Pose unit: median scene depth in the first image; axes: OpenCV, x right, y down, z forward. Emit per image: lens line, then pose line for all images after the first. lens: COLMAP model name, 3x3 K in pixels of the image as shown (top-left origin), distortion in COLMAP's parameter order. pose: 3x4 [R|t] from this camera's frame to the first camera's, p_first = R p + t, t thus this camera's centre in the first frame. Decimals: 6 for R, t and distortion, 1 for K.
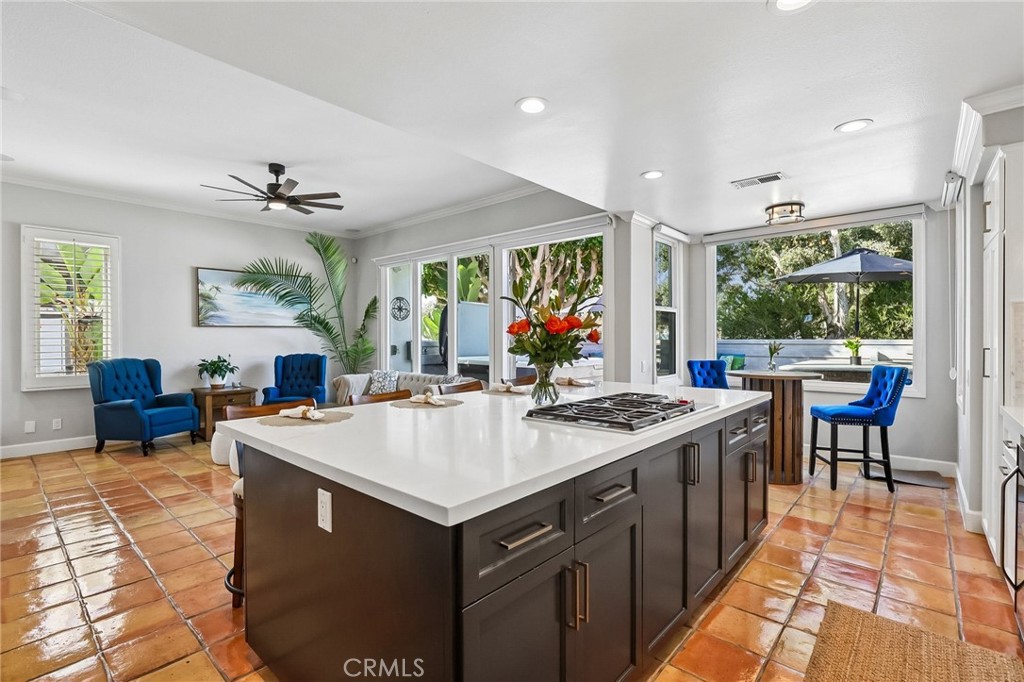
lens RADIAL K [[471.2, 0, 512.9], [0, 471.2, 337.1], [0, 0, 1]] dist [-0.017105, 0.003431]
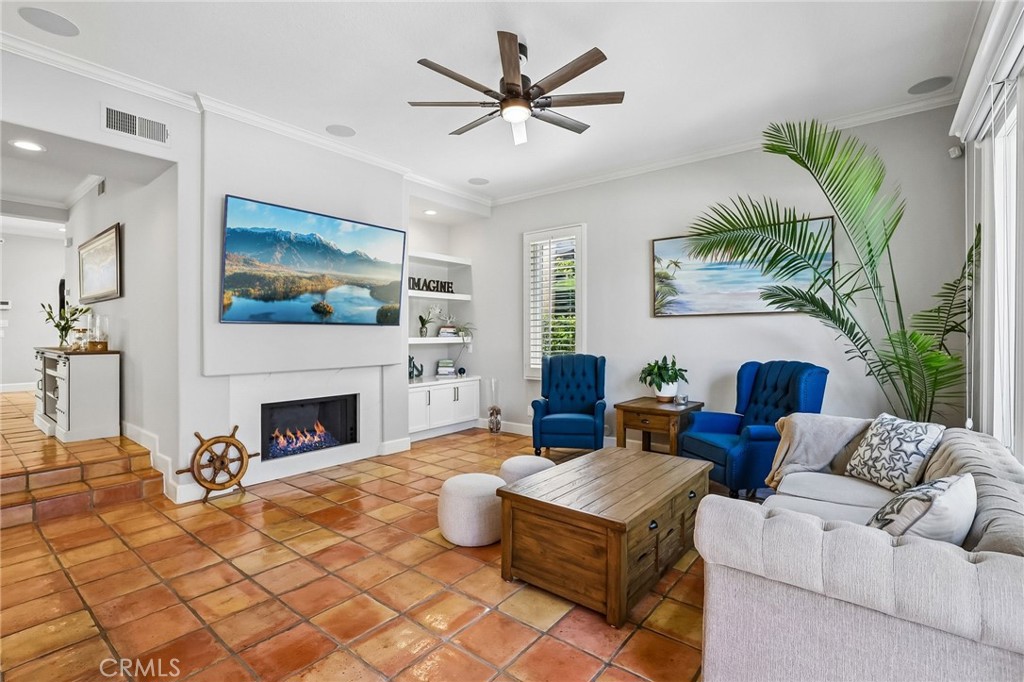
lens RADIAL K [[471.2, 0, 512.9], [0, 471.2, 337.1], [0, 0, 1]] dist [-0.017105, 0.003431]
pose [[0.060694, 0.009568, -0.998111, 0.080164], [0.000093, 0.999954, 0.009592, 0.002573], [0.998156, -0.000675, 0.060690, 0.711012]]
